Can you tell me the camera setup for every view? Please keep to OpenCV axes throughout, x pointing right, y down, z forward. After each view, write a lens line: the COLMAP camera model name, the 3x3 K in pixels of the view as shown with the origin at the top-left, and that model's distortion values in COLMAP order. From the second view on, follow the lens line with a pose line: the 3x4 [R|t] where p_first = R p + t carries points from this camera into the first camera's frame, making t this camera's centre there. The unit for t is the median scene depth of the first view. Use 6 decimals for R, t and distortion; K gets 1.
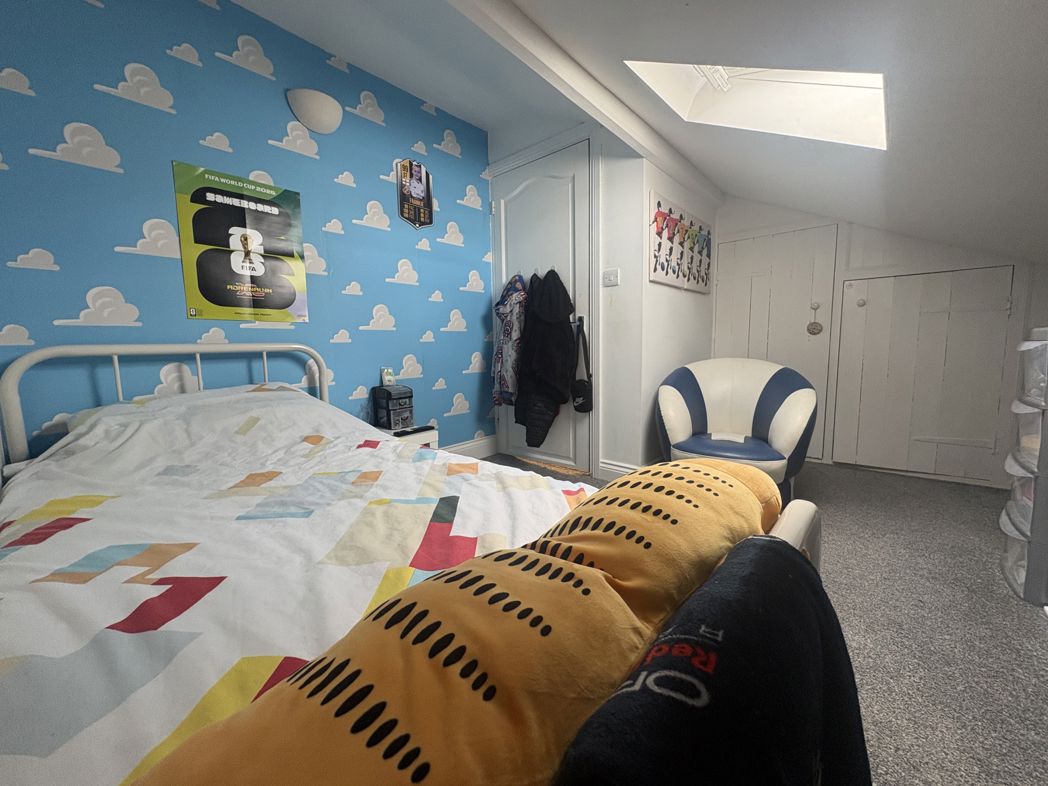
lens RADIAL K [[418.8, 0, 524.0], [0, 418.8, 393.0], [0, 0, 1]] dist [0.003575, 0.000021]
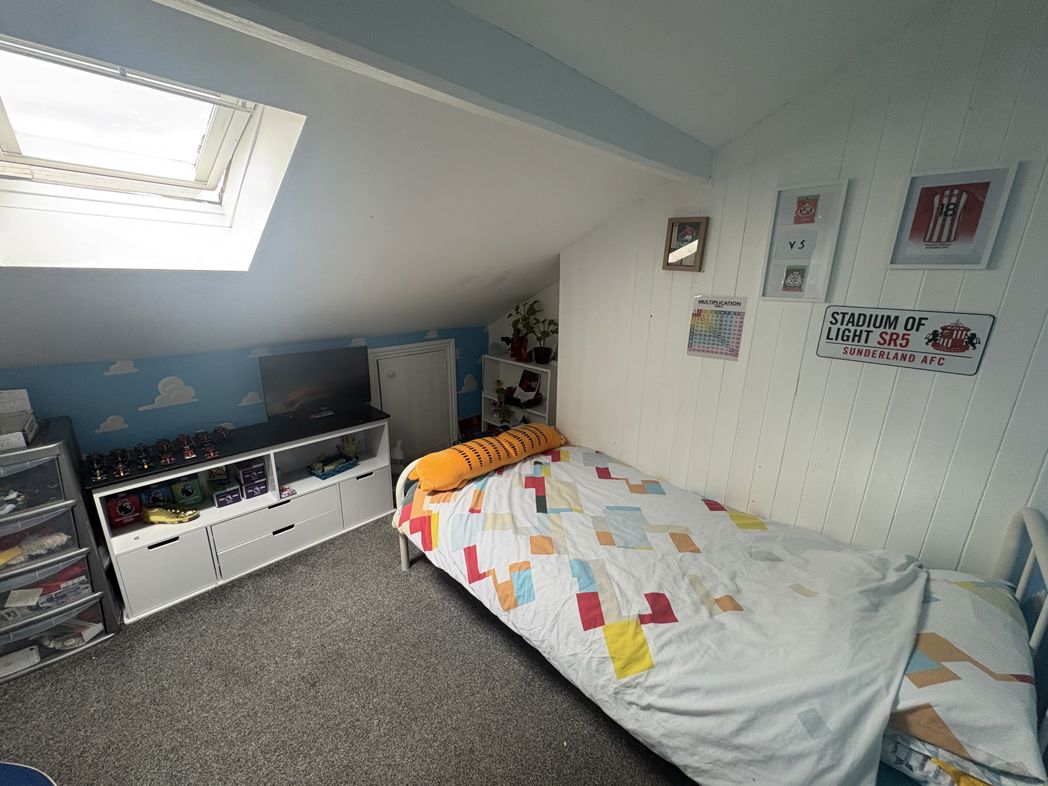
lens RADIAL K [[418.8, 0, 524.0], [0, 418.8, 393.0], [0, 0, 1]] dist [0.003575, 0.000021]
pose [[-0.998465, -0.016466, 0.052888, -0.198167], [0.004903, 0.924781, 0.380469, -1.022026], [-0.055175, 0.380145, -0.923280, 2.702060]]
